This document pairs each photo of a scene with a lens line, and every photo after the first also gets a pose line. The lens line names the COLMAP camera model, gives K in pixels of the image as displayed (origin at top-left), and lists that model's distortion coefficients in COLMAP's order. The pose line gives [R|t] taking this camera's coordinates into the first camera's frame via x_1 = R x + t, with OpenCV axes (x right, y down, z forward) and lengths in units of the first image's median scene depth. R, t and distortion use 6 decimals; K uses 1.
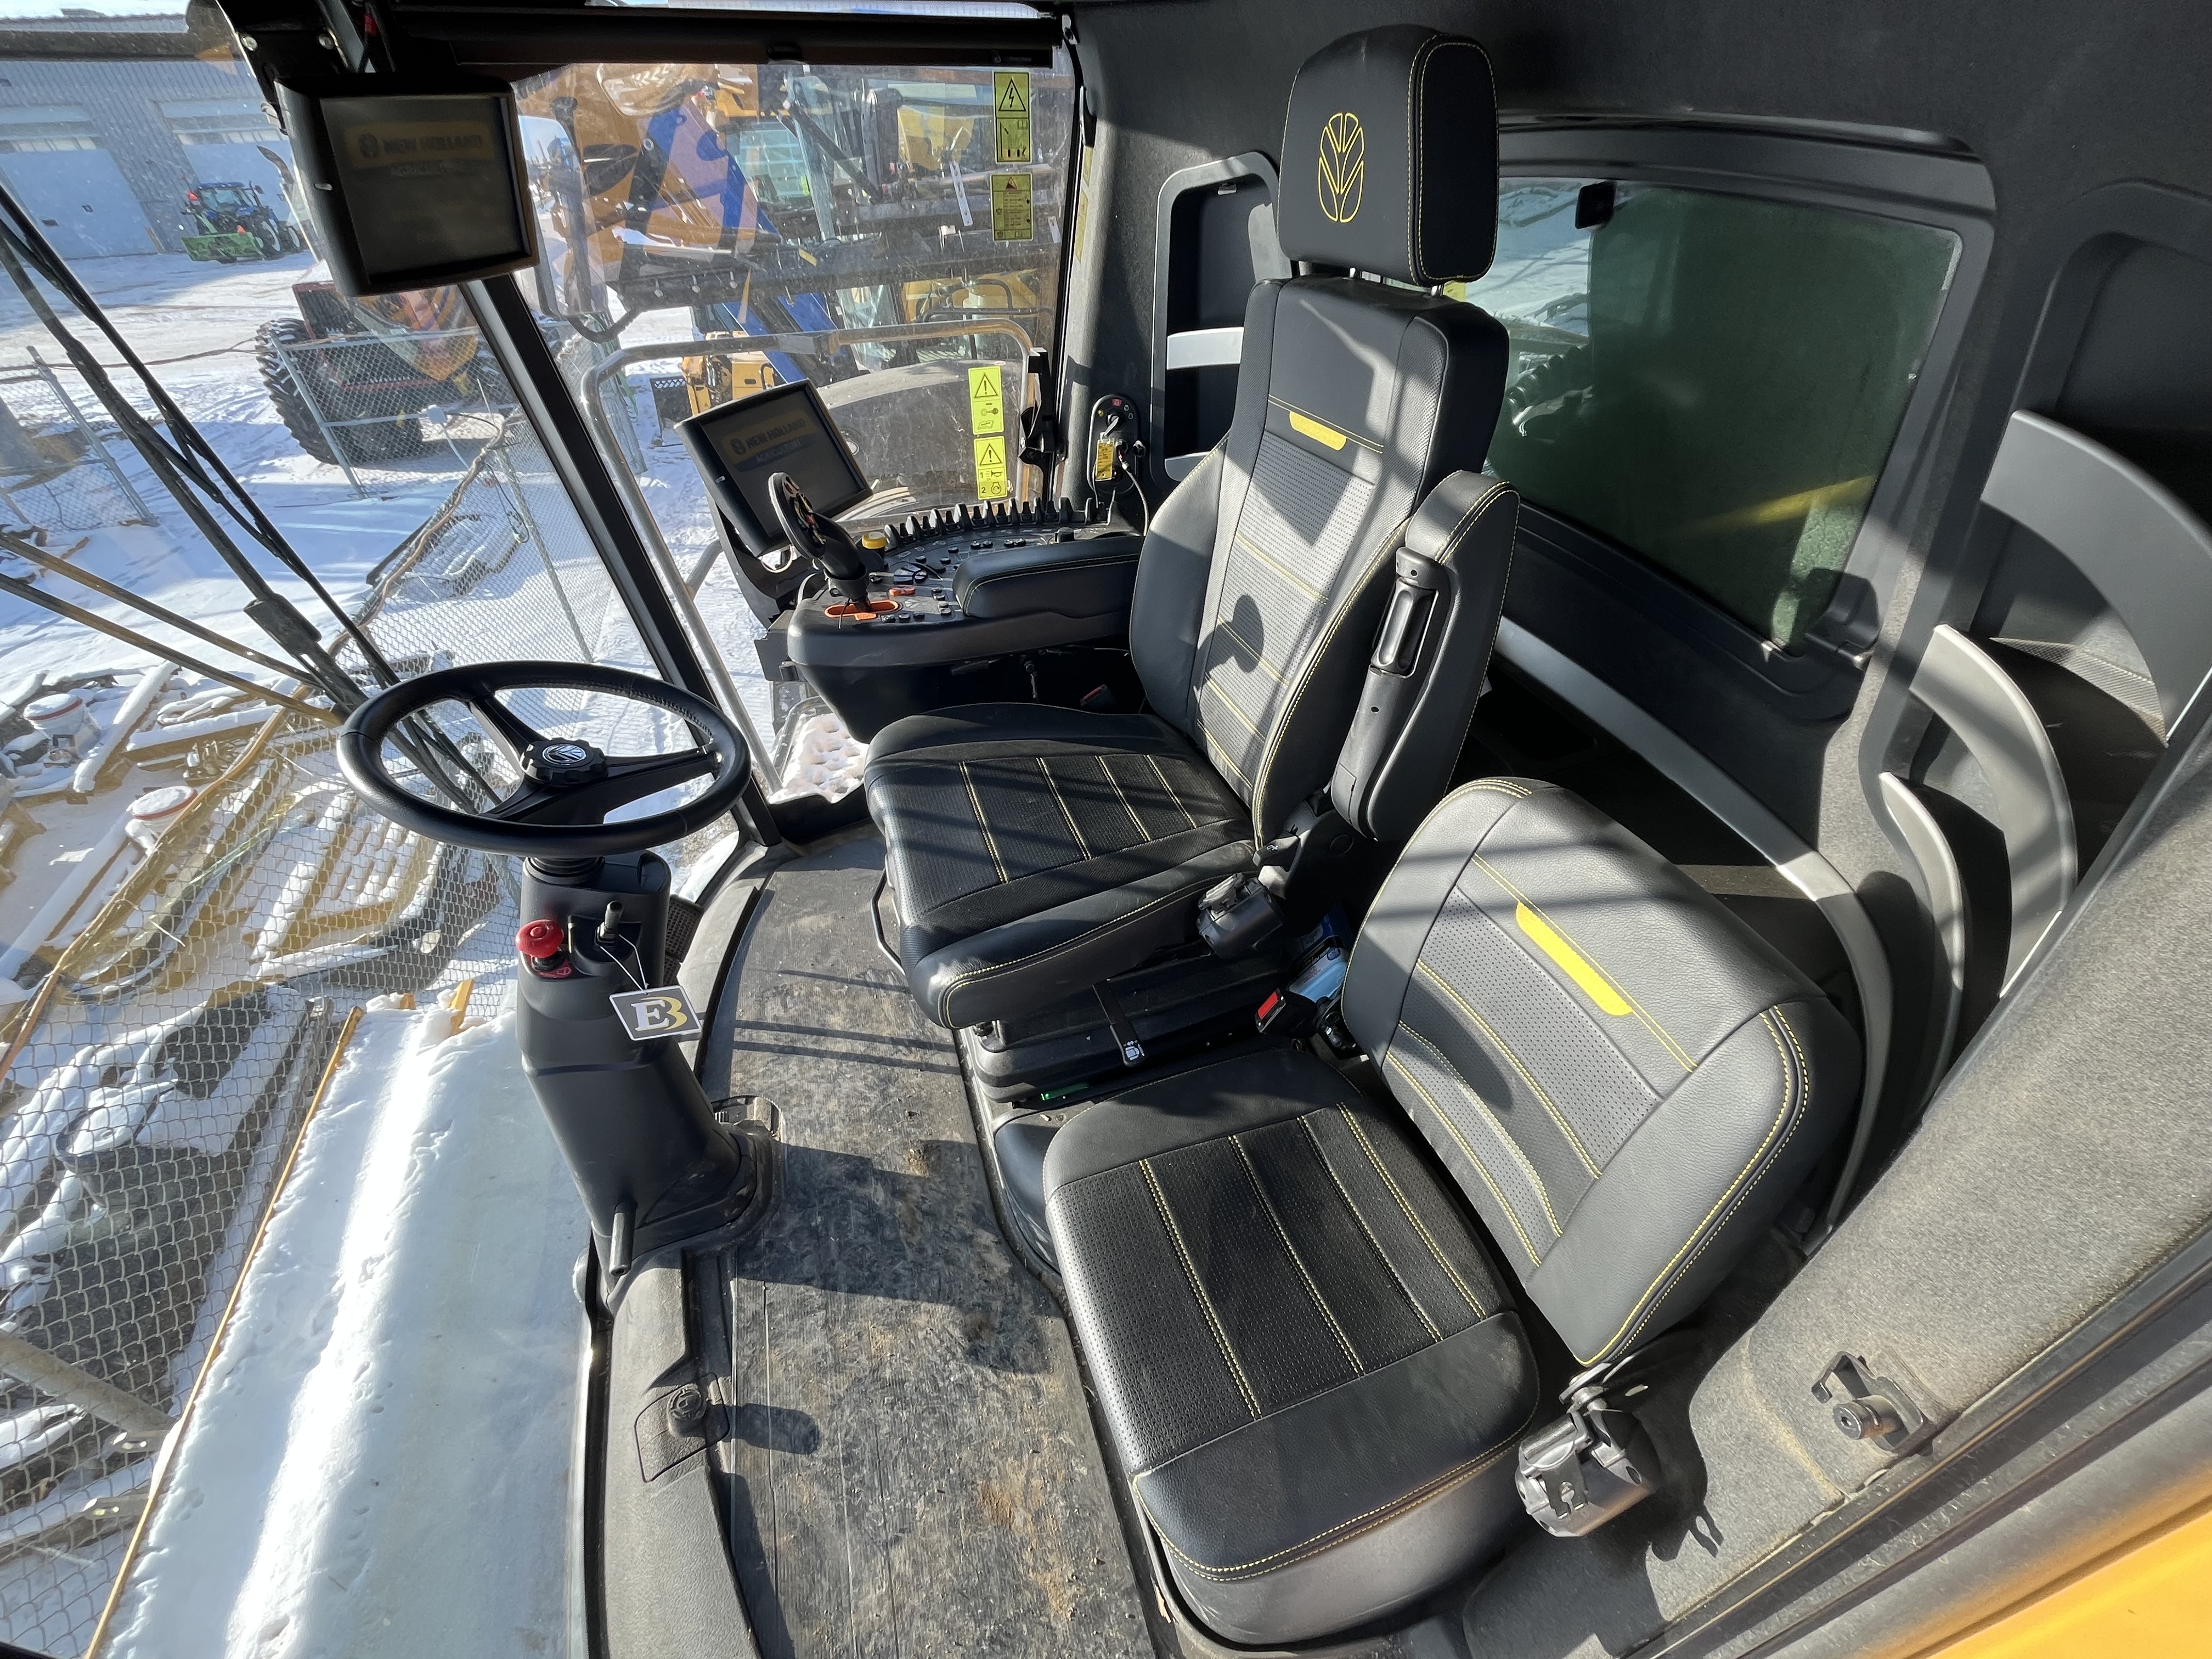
lens RADIAL K [[896.2, 0, 1106.0], [0, 896.2, 829.5], [0, 0, 1]] dist [-0.000092, -0.000533]
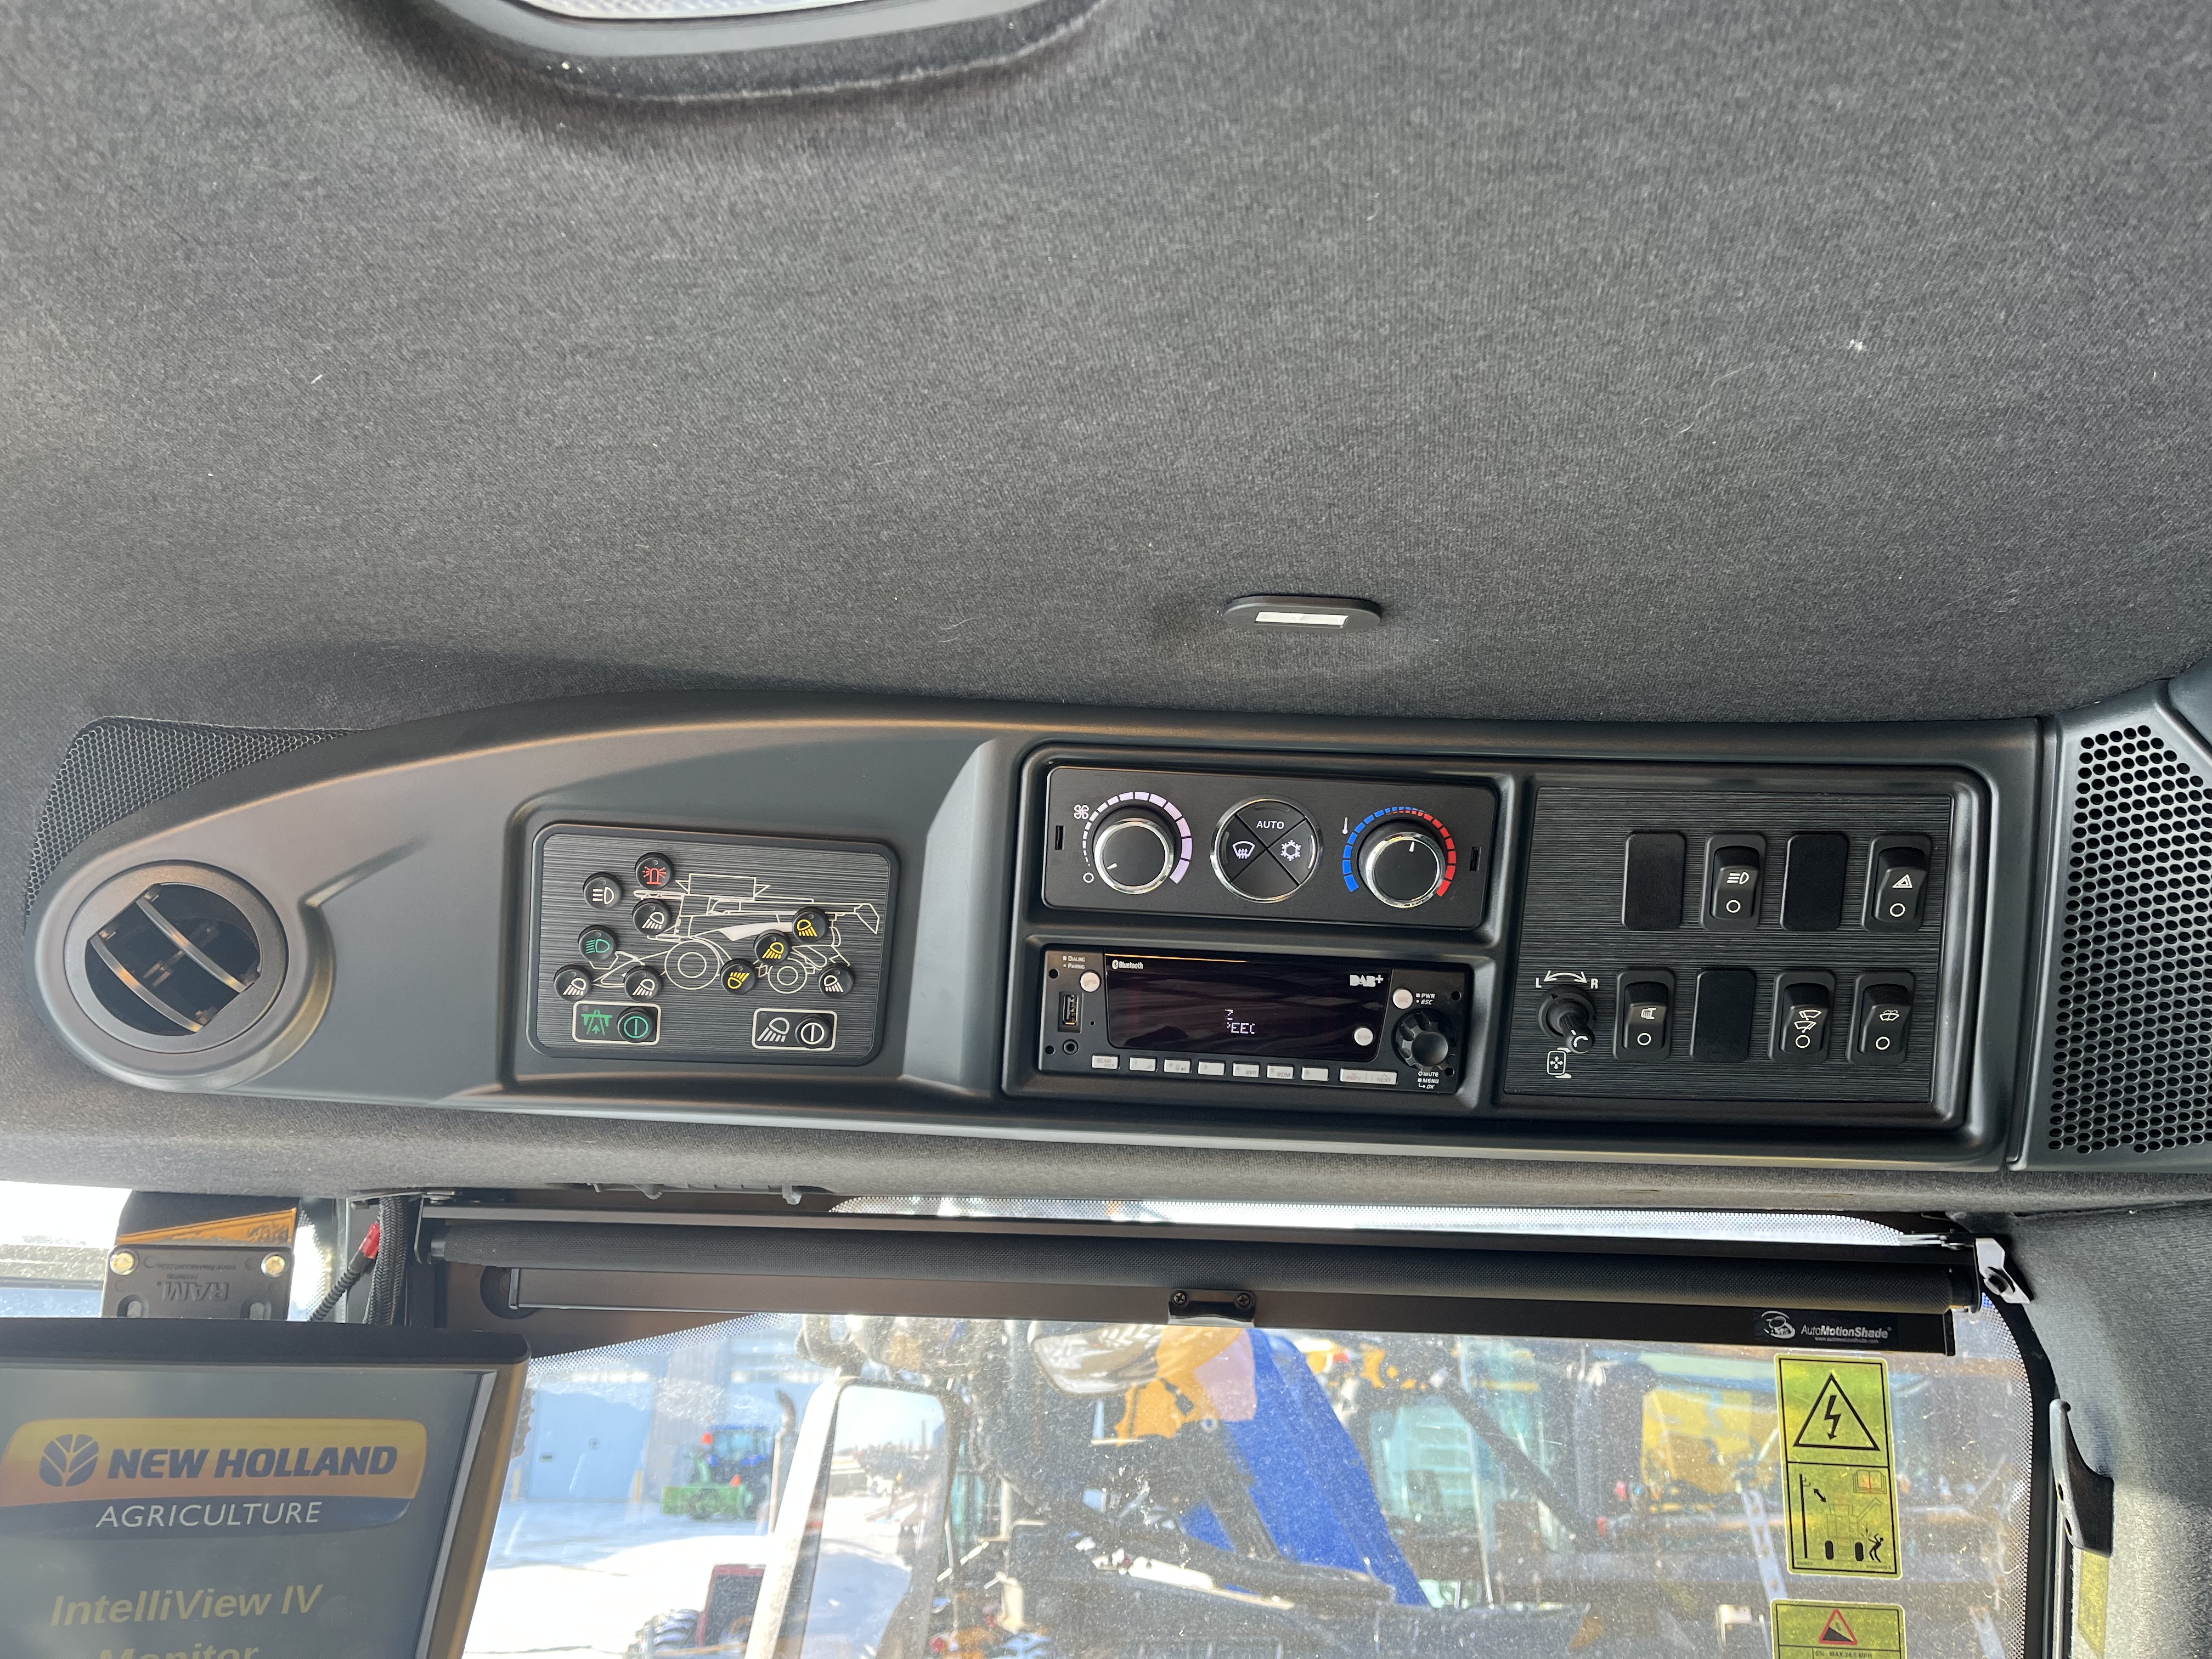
lens RADIAL K [[1635.5, 0, 1106.0], [0, 1635.5, 829.5], [0, 0, 1]] dist [0.068225, -0.095746]
pose [[0.874474, -0.117191, -0.470703, -0.008070], [-0.332156, 0.562517, -0.757131, -0.136085], [0.353507, 0.818438, 0.452981, 0.157251]]
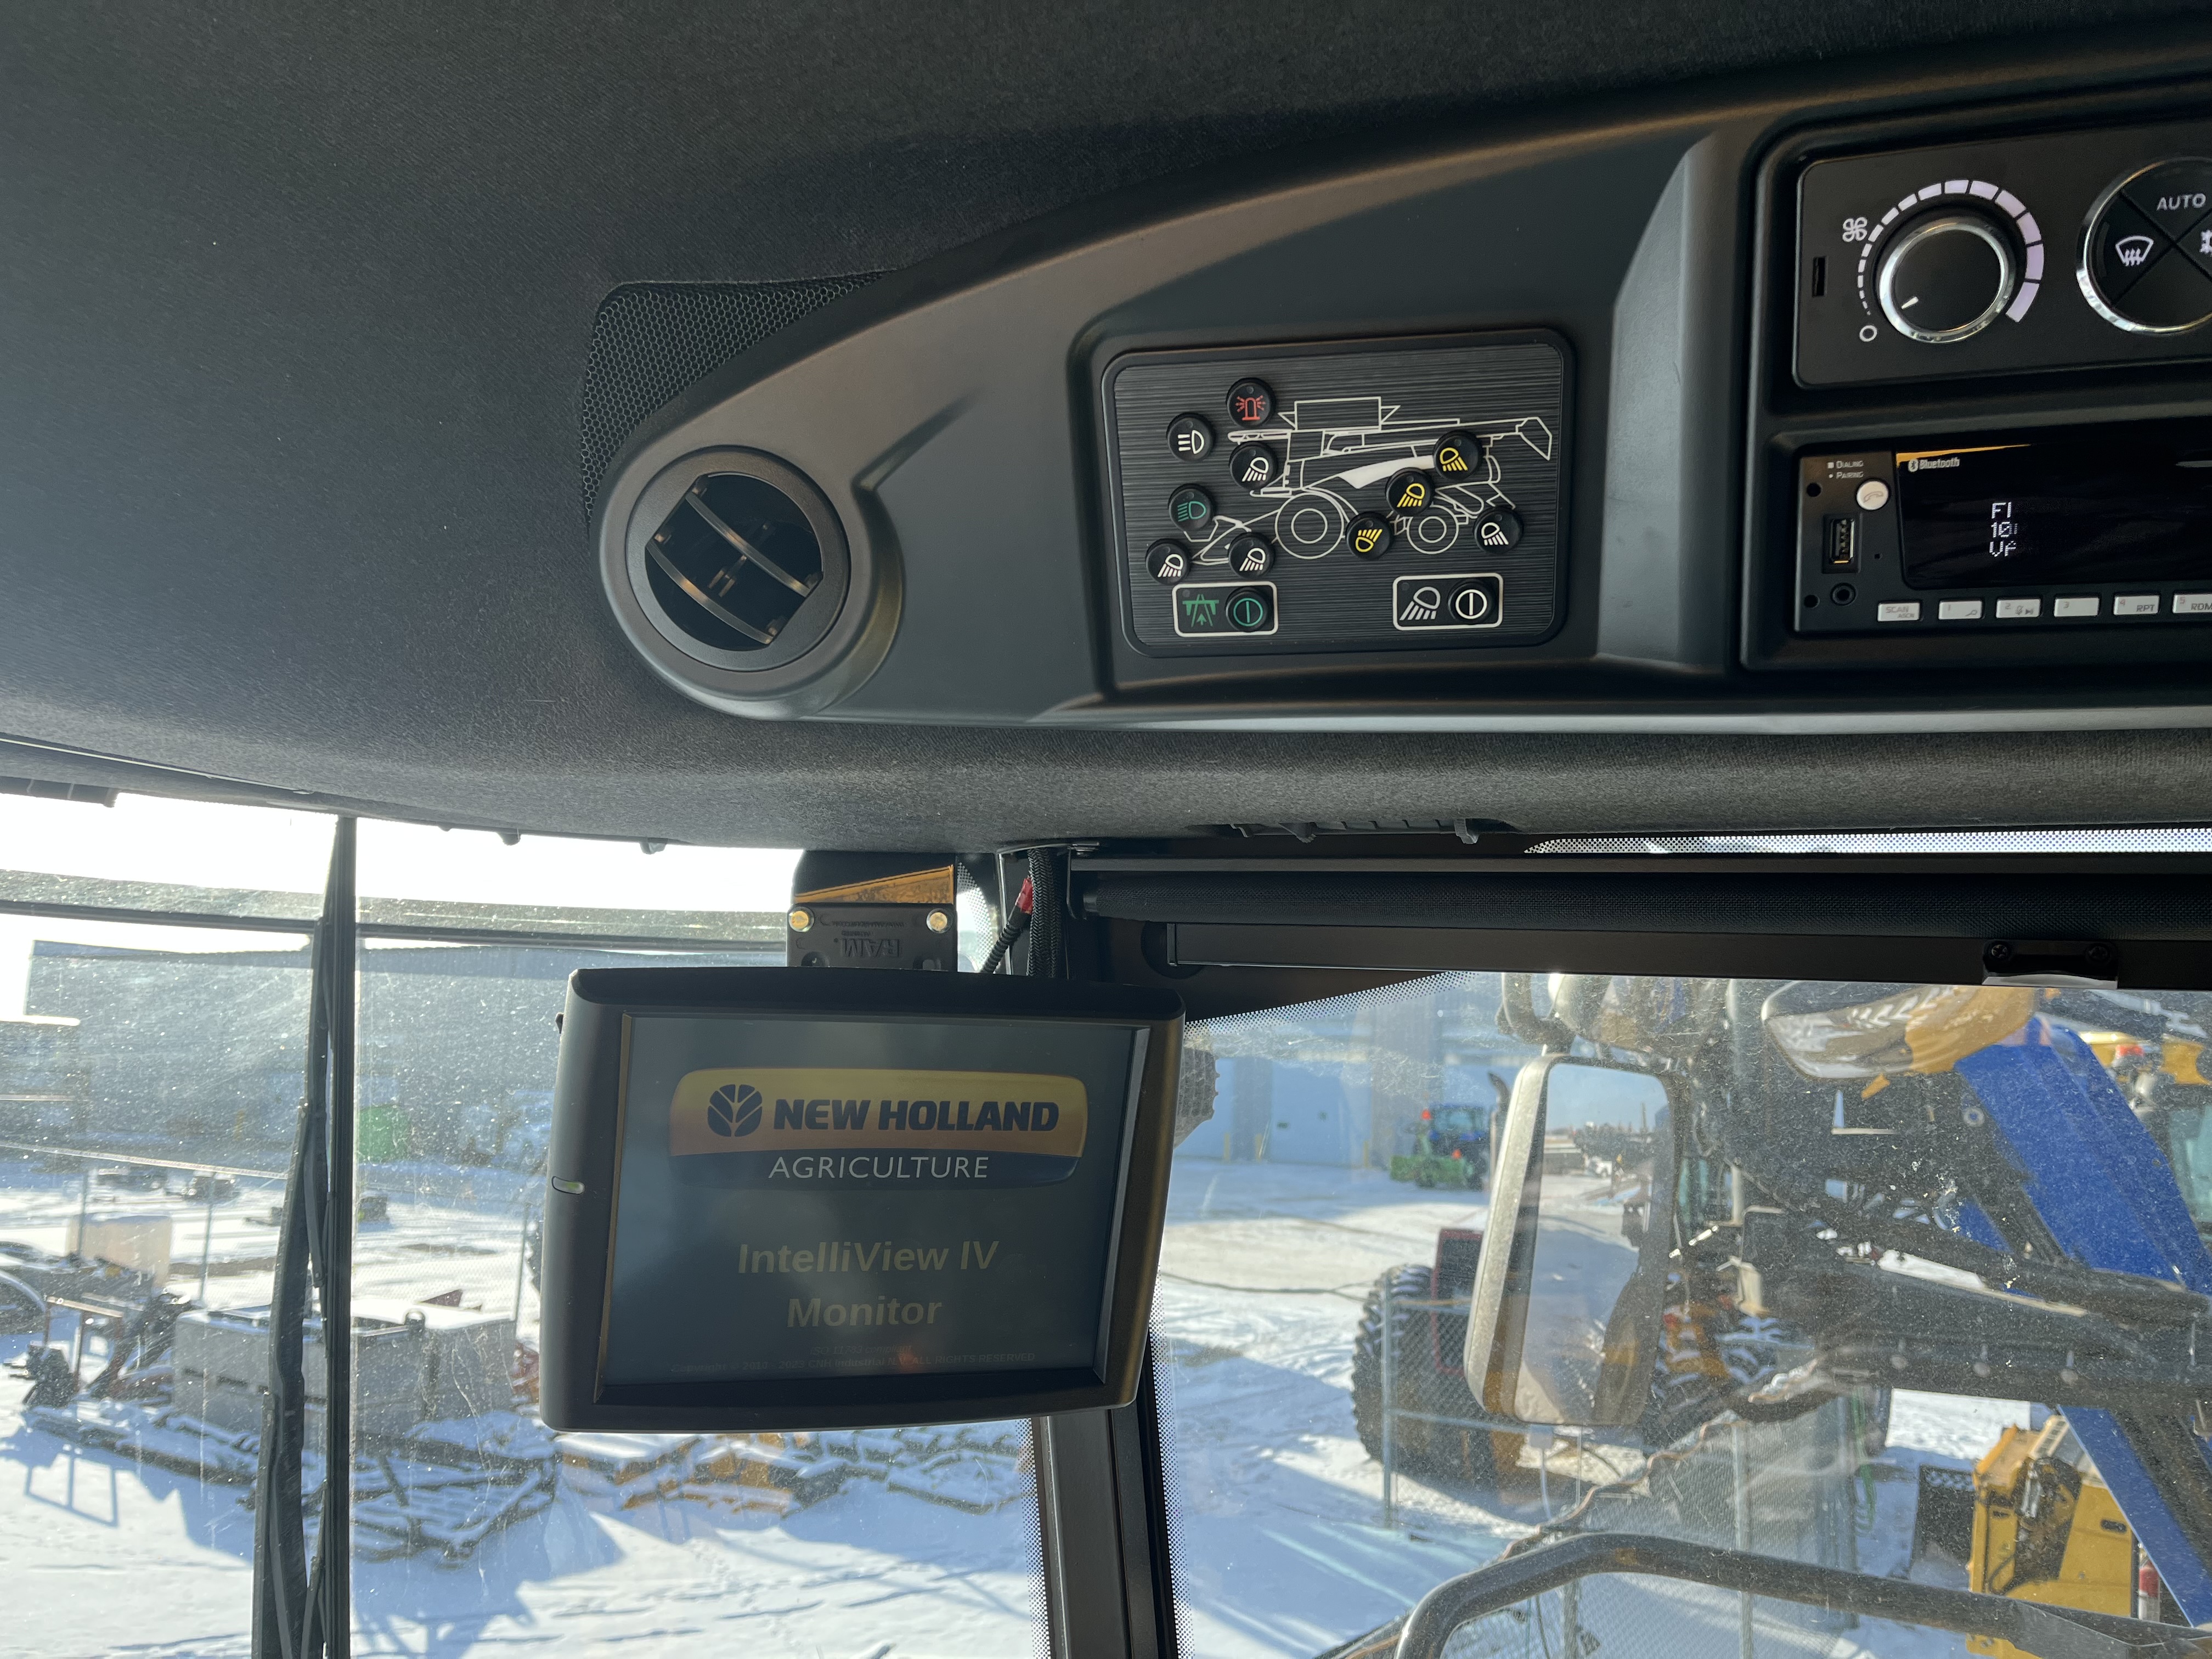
lens RADIAL K [[1632.1, 0, 1146.8], [0, 1632.1, 841.4], [0, 0, 1]] dist [0.090920, -0.114924]
pose [[0.624450, -0.054129, -0.779187, -0.036442], [-0.525123, 0.709389, -0.470120, -0.157747], [0.578193, 0.702736, 0.414553, 0.188890]]
